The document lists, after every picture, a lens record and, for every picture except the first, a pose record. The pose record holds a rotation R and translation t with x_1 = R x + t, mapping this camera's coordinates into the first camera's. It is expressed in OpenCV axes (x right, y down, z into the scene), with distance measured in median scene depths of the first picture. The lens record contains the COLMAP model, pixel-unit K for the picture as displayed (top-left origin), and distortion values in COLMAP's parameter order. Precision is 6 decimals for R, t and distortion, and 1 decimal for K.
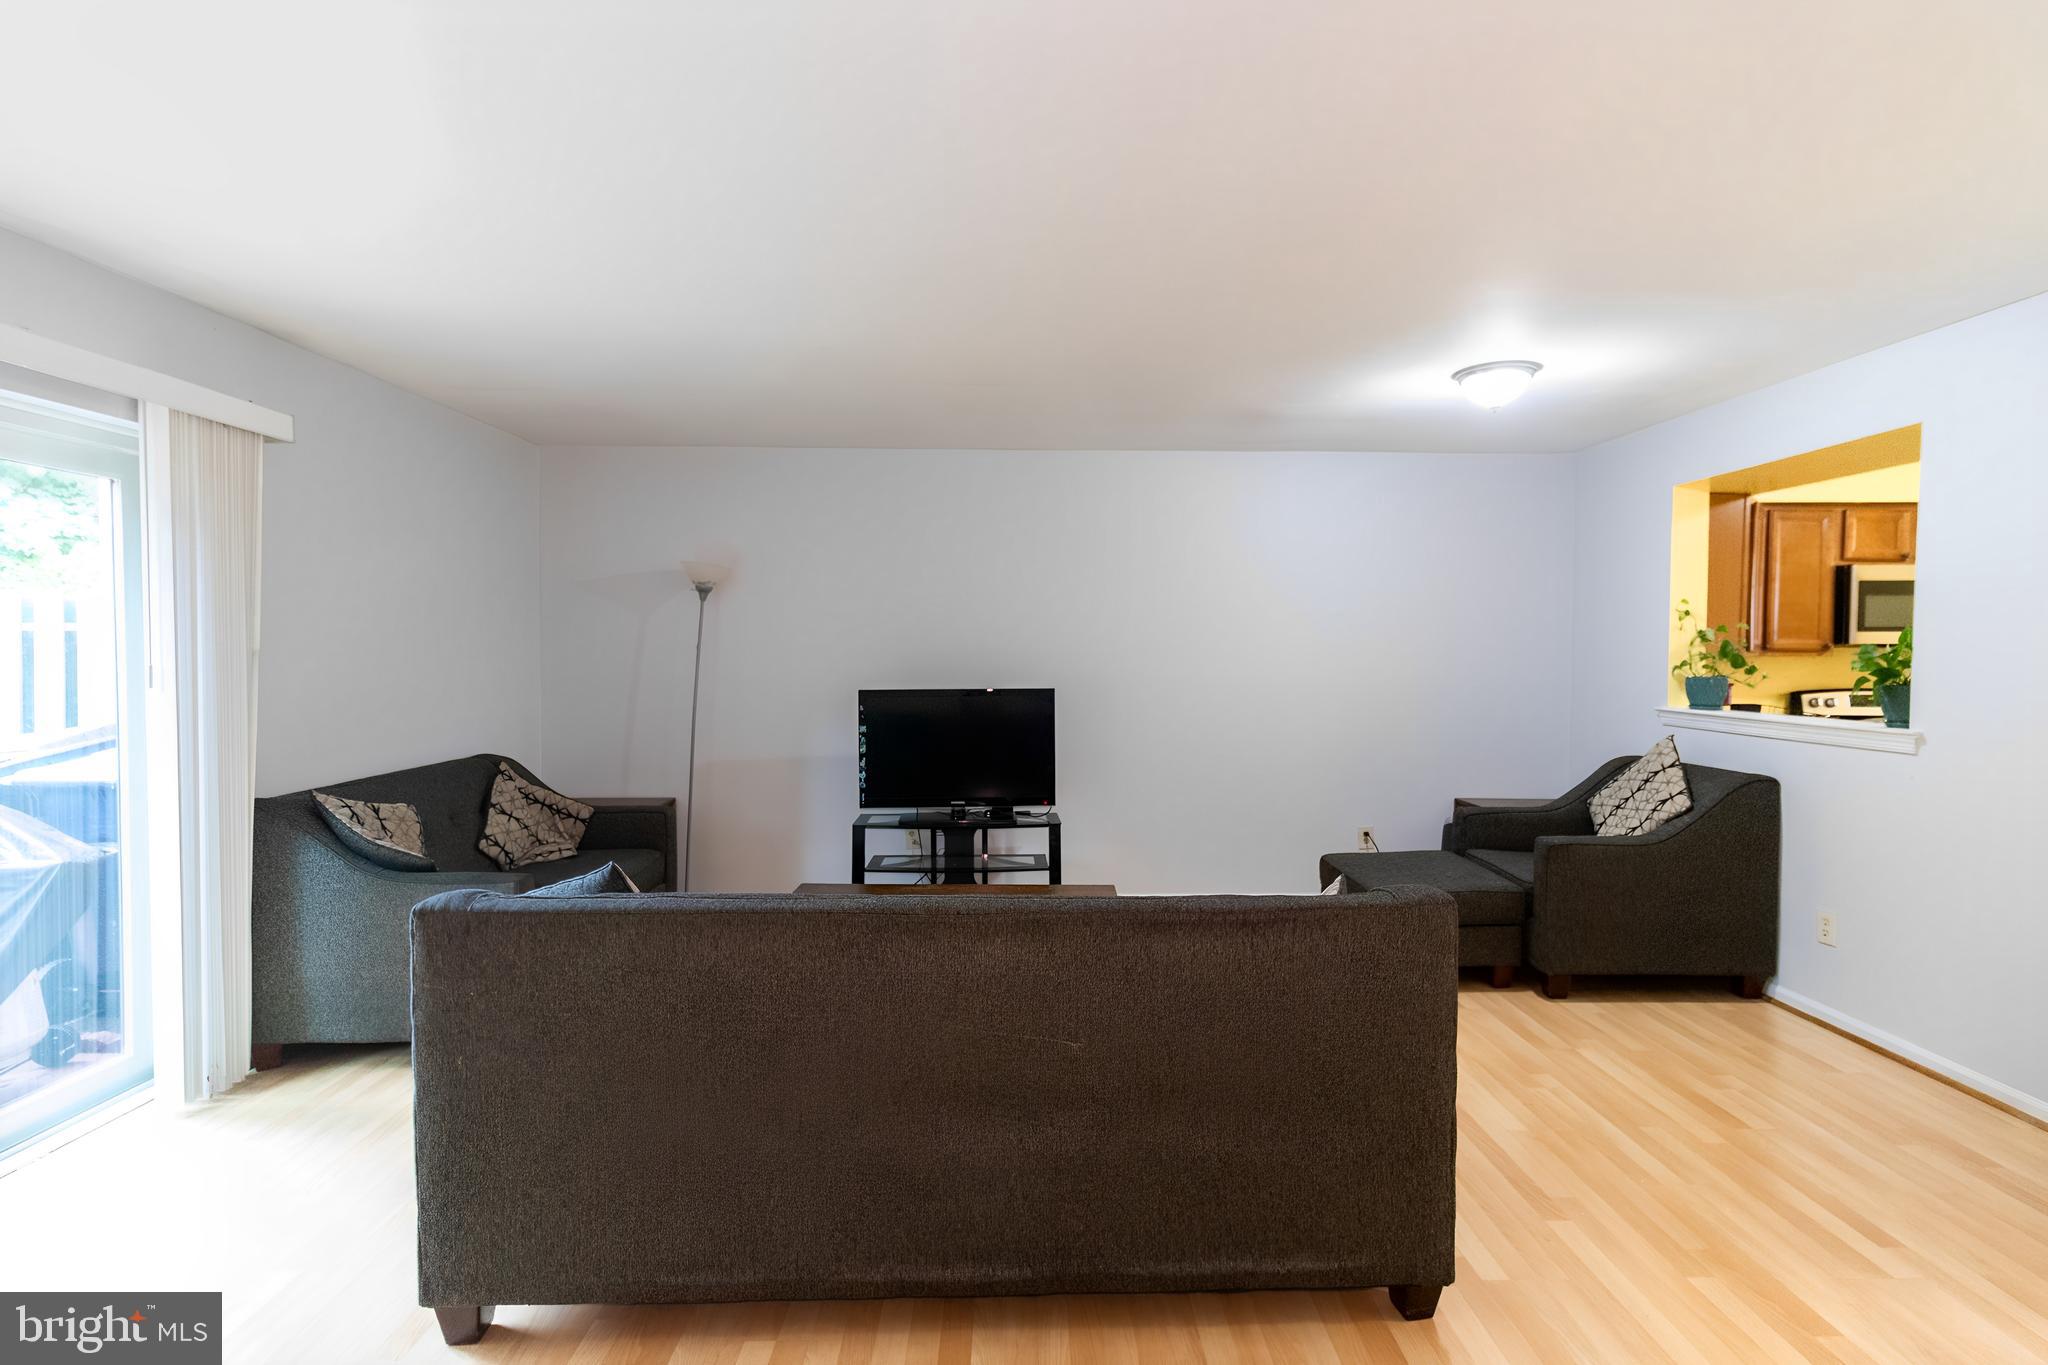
lens RADIAL K [[959.4, 0, 1024.0], [0, 959.4, 682.5], [0, 0, 1]] dist [-0.000345, -0.006587]
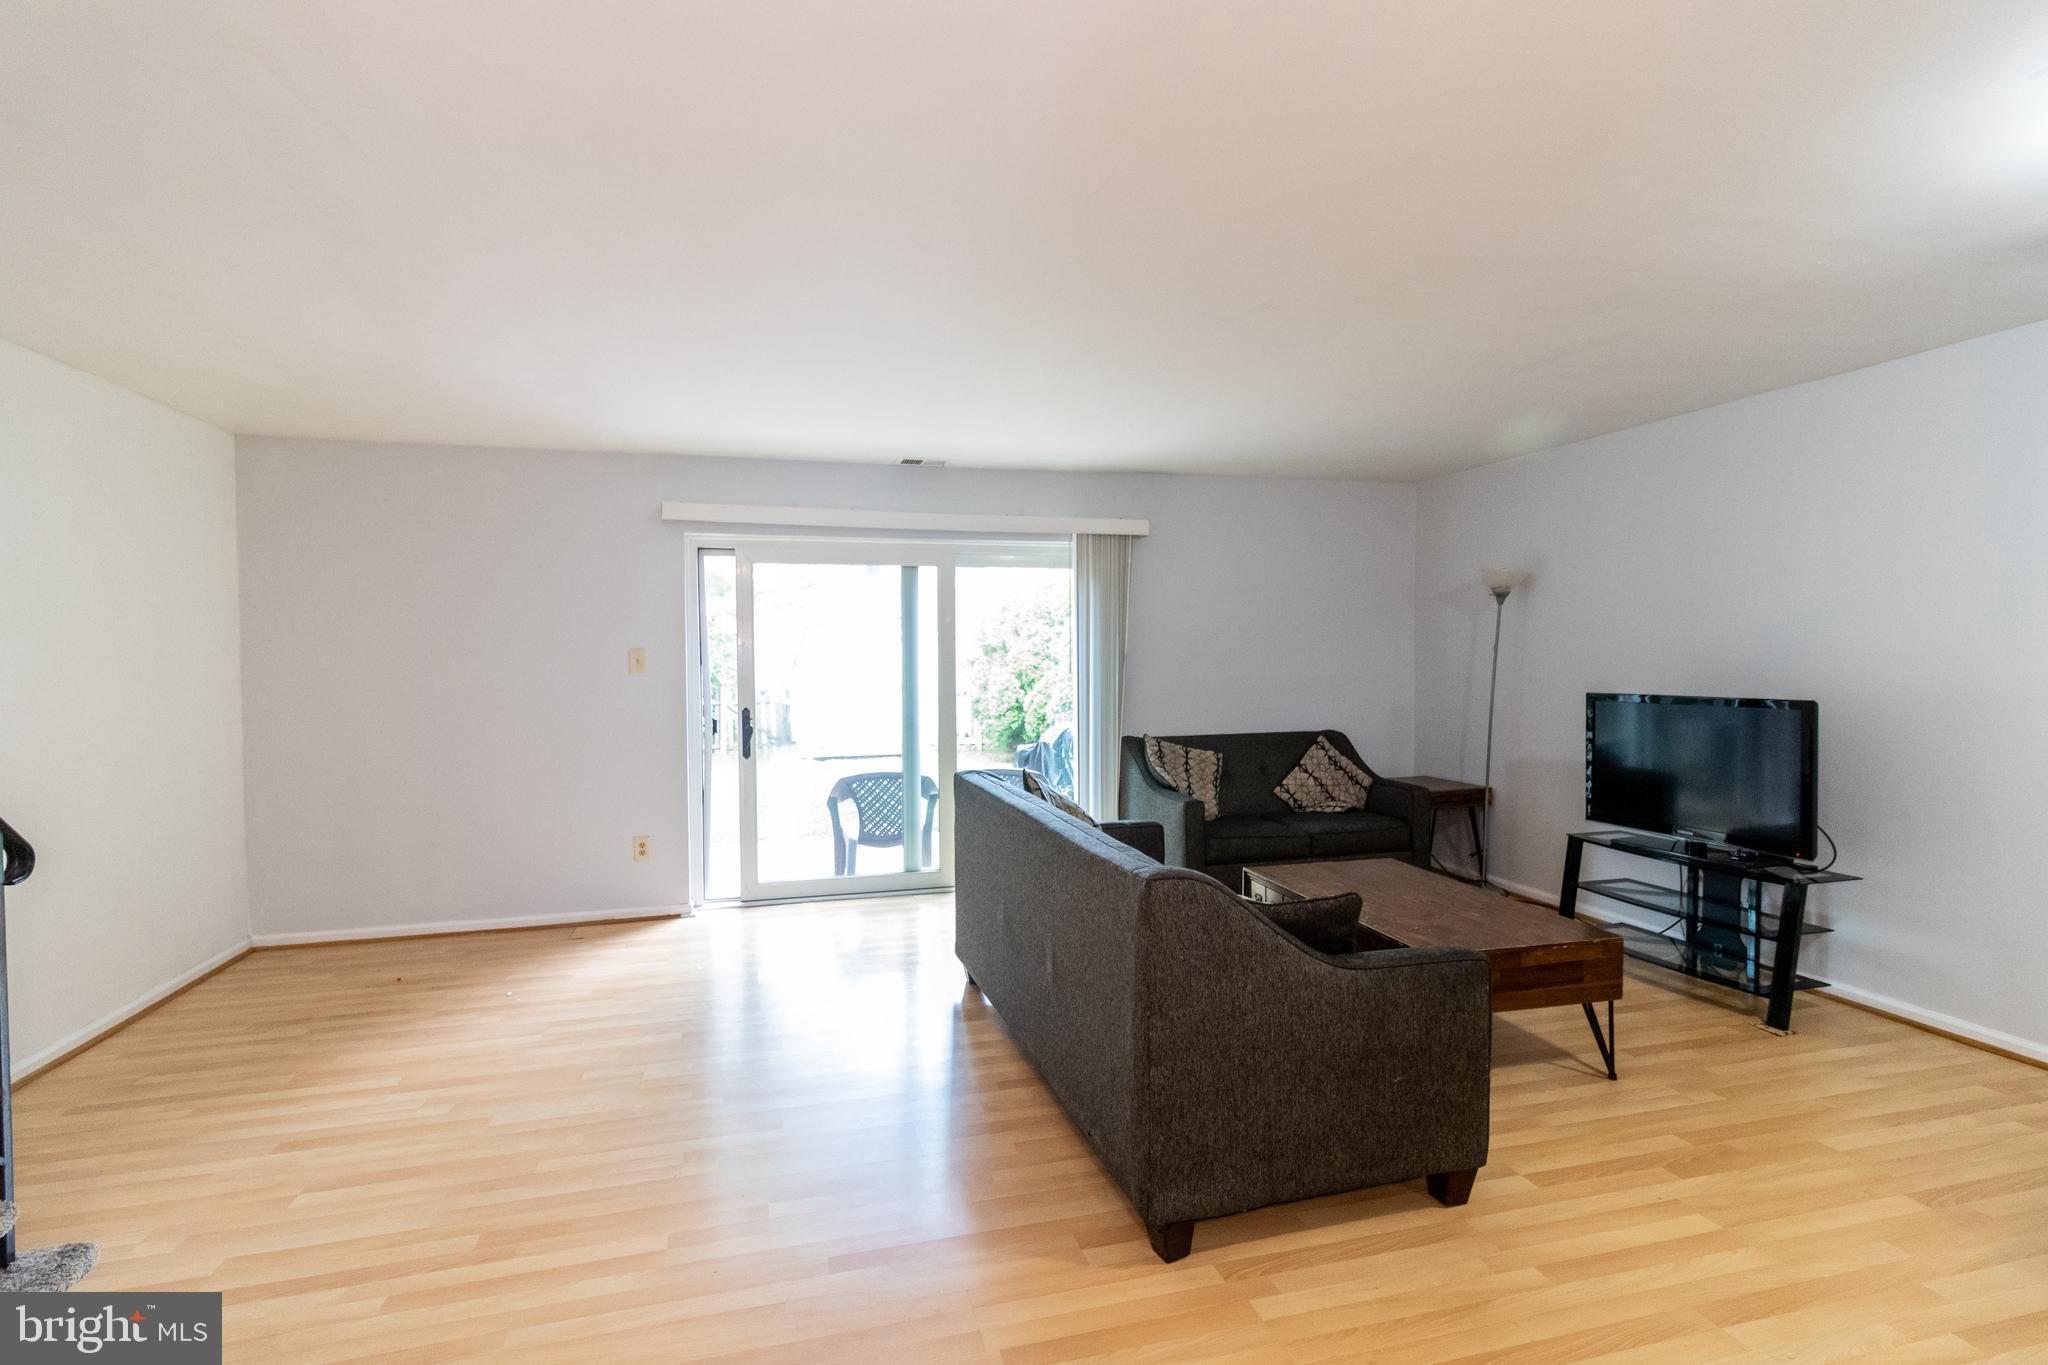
lens RADIAL K [[959.4, 0, 1024.0], [0, 959.4, 682.5], [0, 0, 1]] dist [-0.000345, -0.006587]
pose [[0.217973, 0.021986, -0.975707, 0.622624], [-0.023901, 0.999567, 0.017184, -0.004934], [0.975662, 0.019575, 0.218404, 0.267719]]
